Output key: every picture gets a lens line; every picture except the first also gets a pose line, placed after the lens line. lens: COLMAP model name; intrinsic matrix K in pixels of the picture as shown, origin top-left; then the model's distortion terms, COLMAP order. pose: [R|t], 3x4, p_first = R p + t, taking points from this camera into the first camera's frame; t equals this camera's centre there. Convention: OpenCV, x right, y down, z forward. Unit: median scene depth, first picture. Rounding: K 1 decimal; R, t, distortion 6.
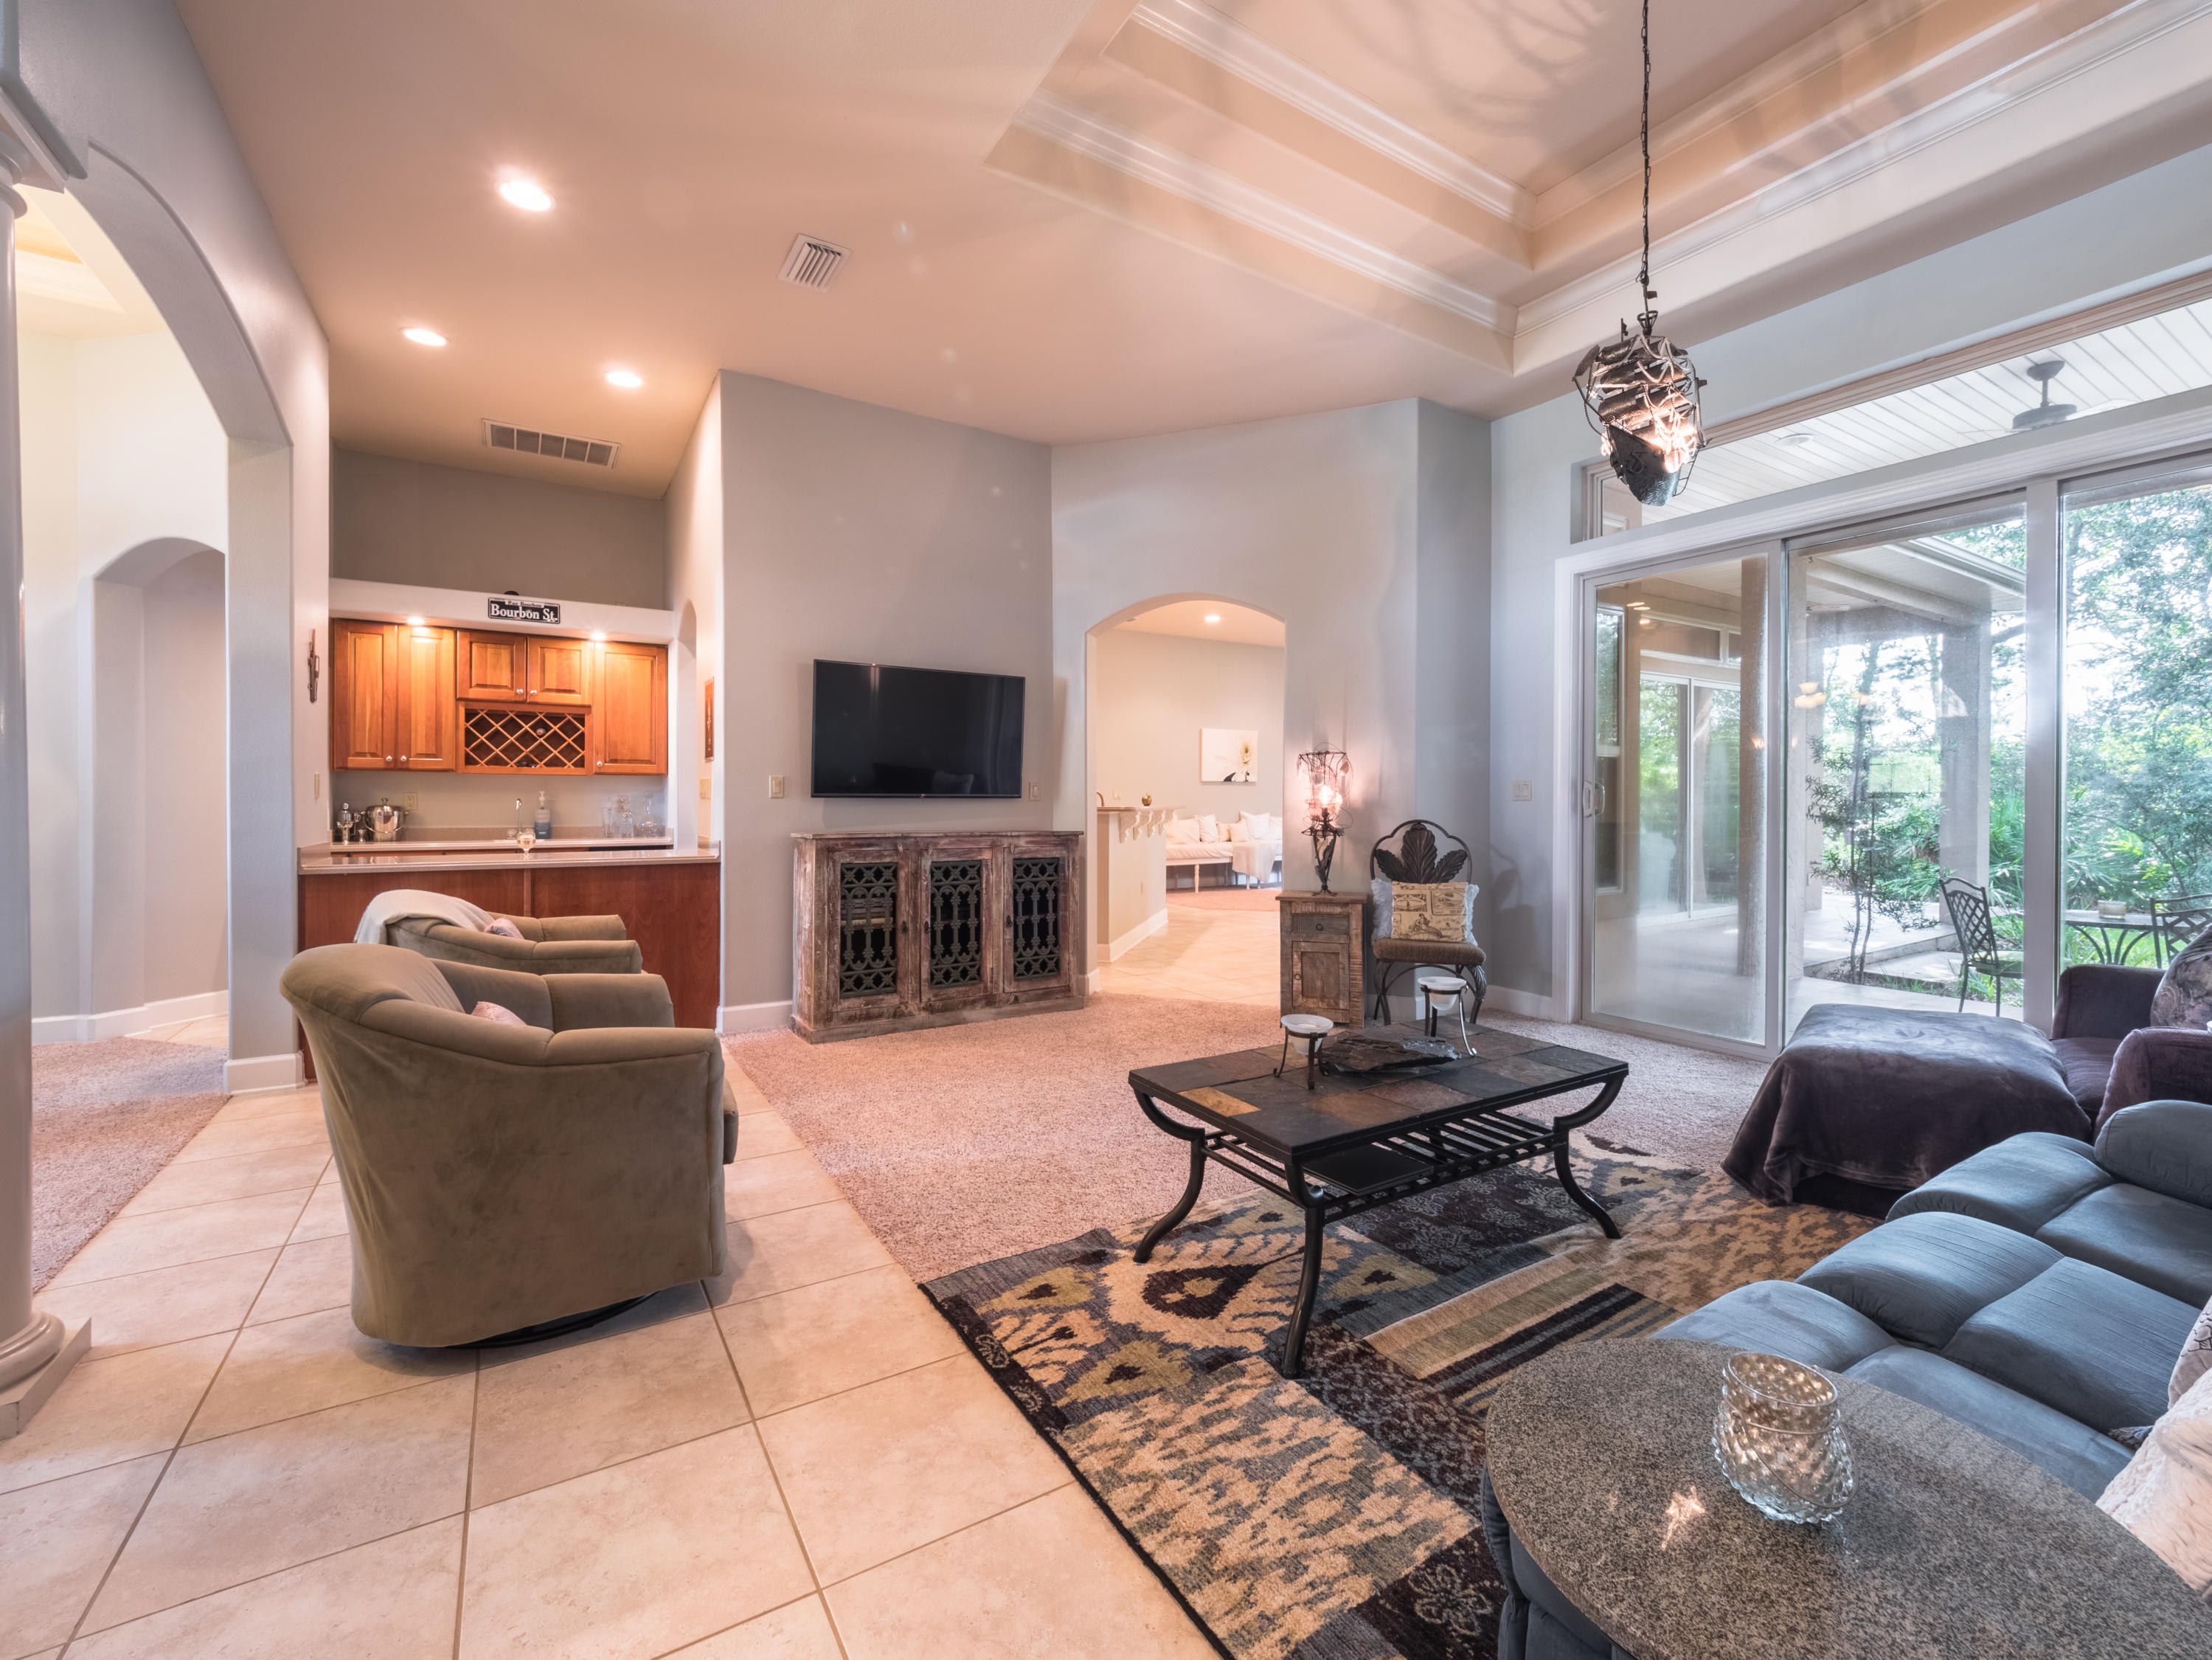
lens RADIAL K [[929.6, 0, 1107.7], [0, 929.6, 803.9], [0, 0, 1]] dist [-0.002122, -0.000700]
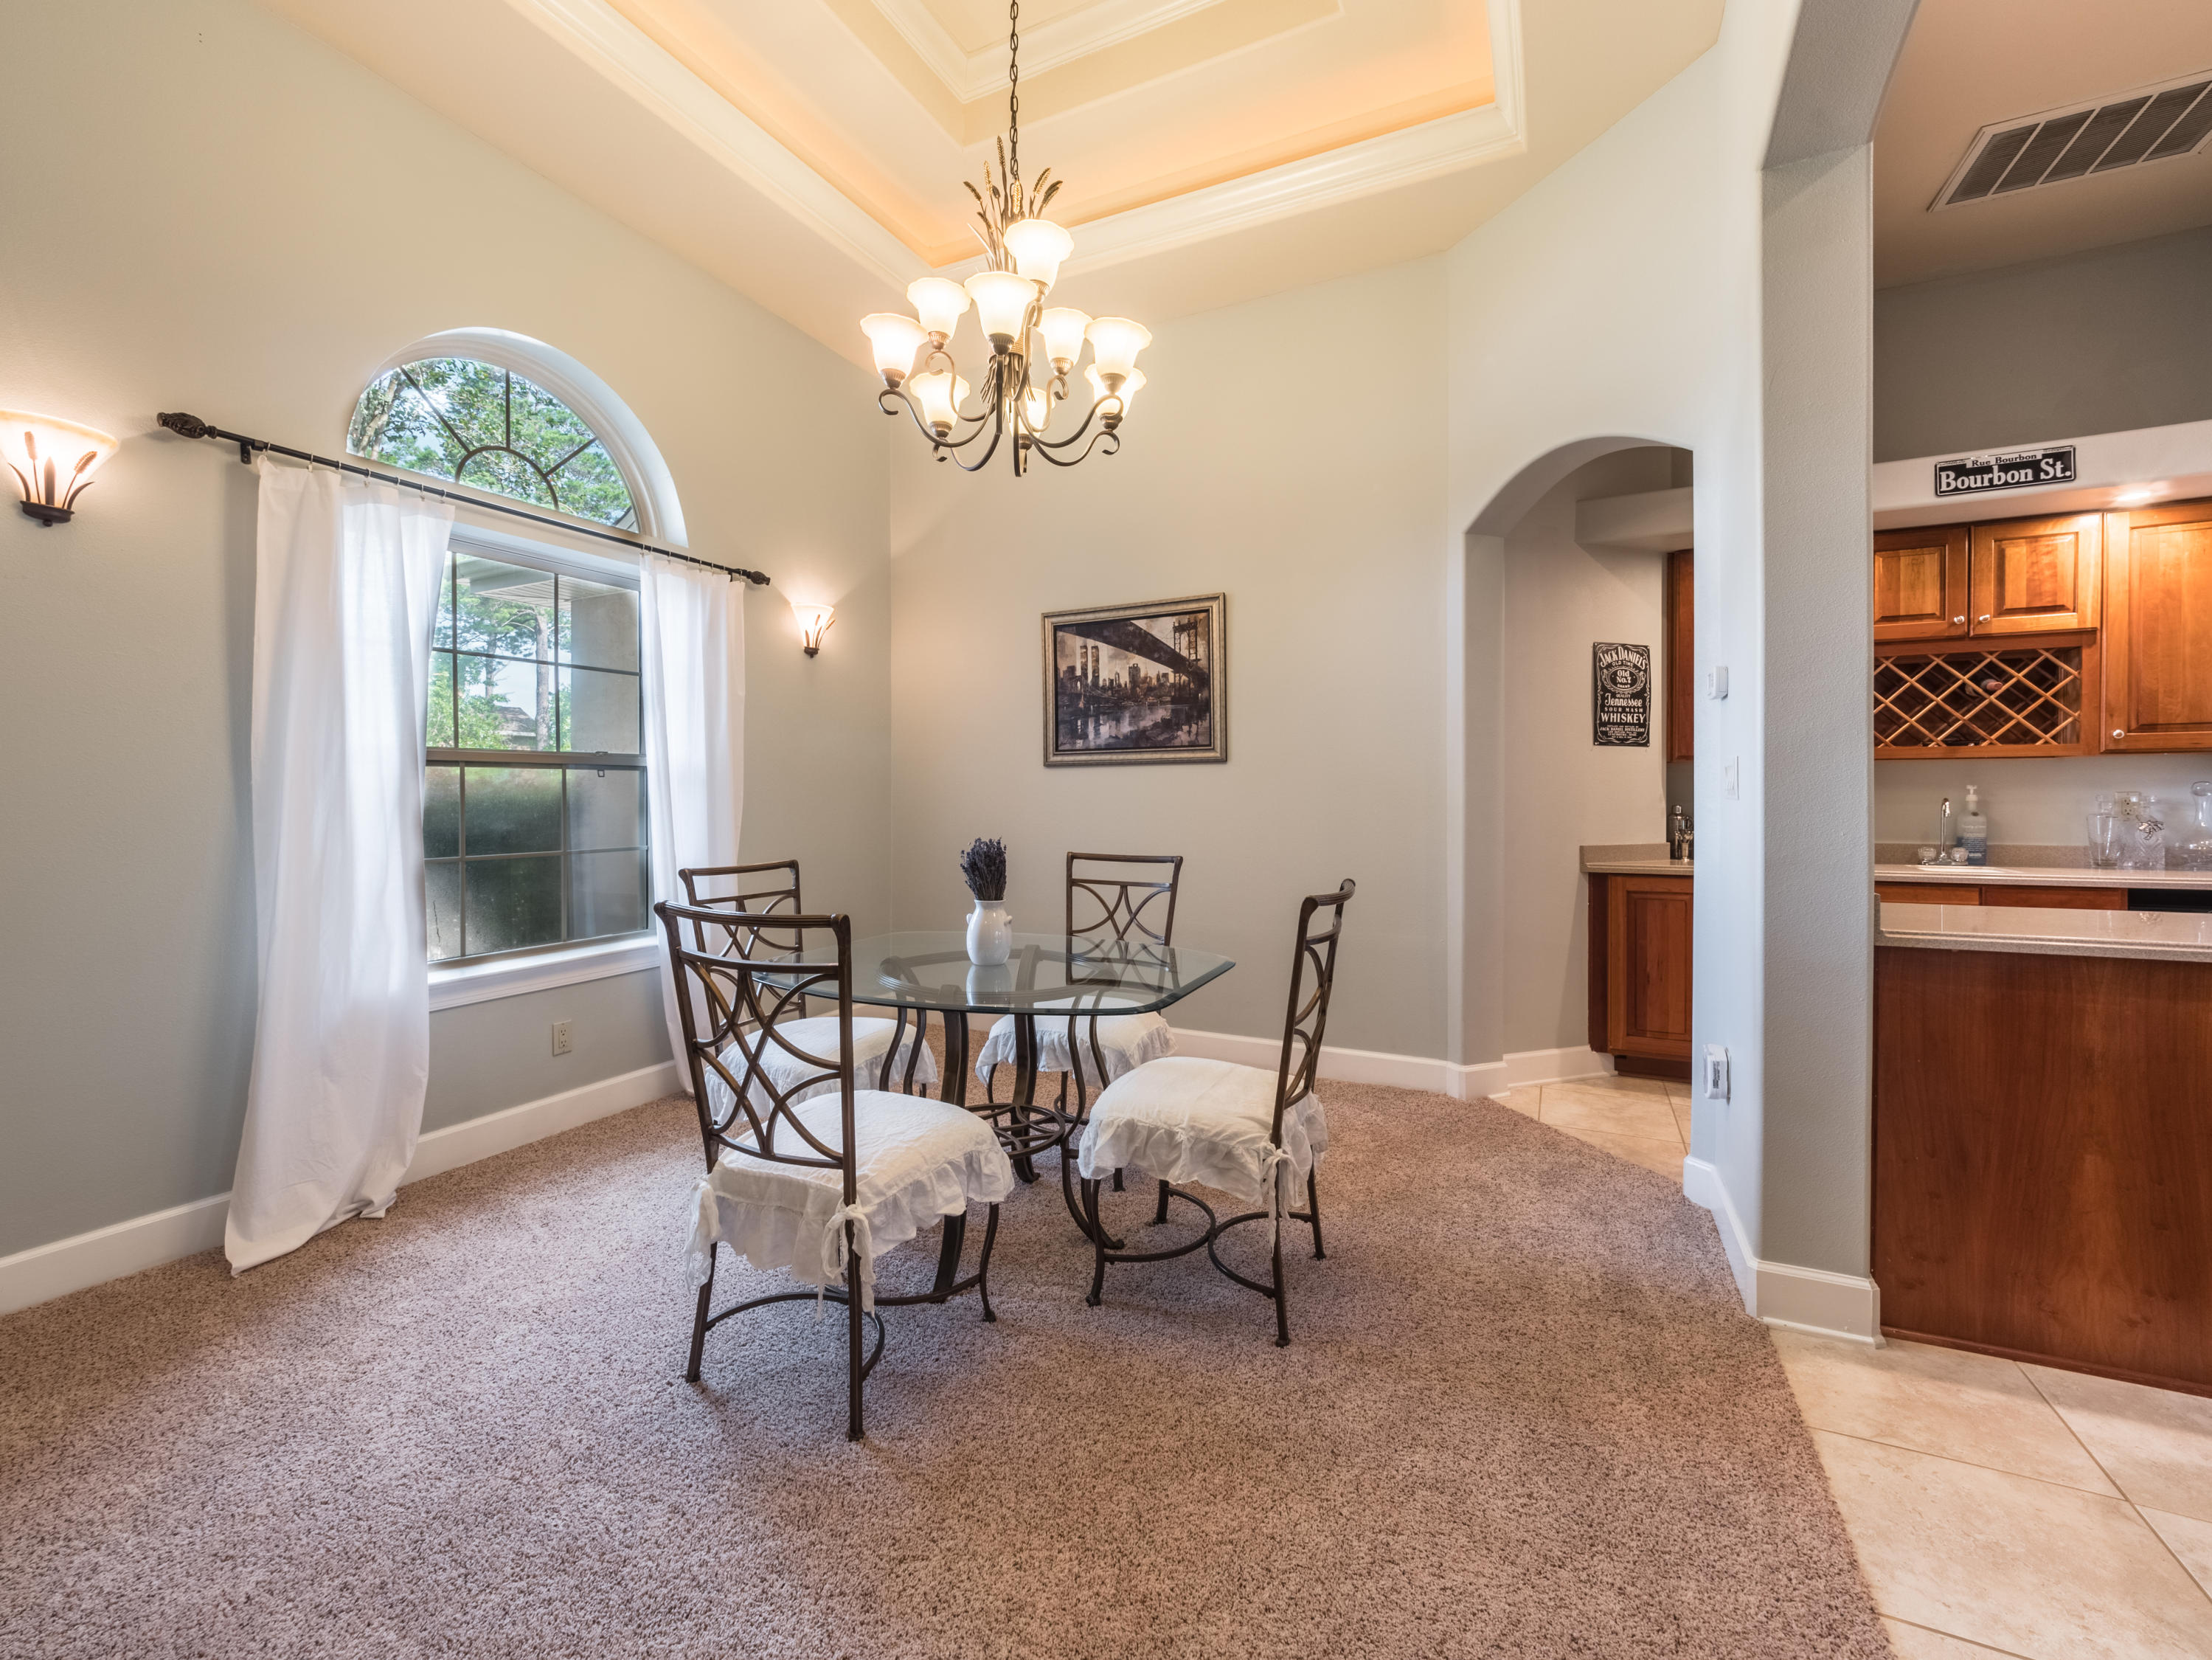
lens RADIAL K [[929.6, 0, 1107.7], [0, 929.6, 803.9], [0, 0, 1]] dist [-0.002122, -0.000700]
pose [[0.536710, 0.003078, -0.843761, -0.425248], [0.005034, 0.999964, 0.006851, -0.009168], [0.843752, -0.007925, 0.536675, 0.216522]]
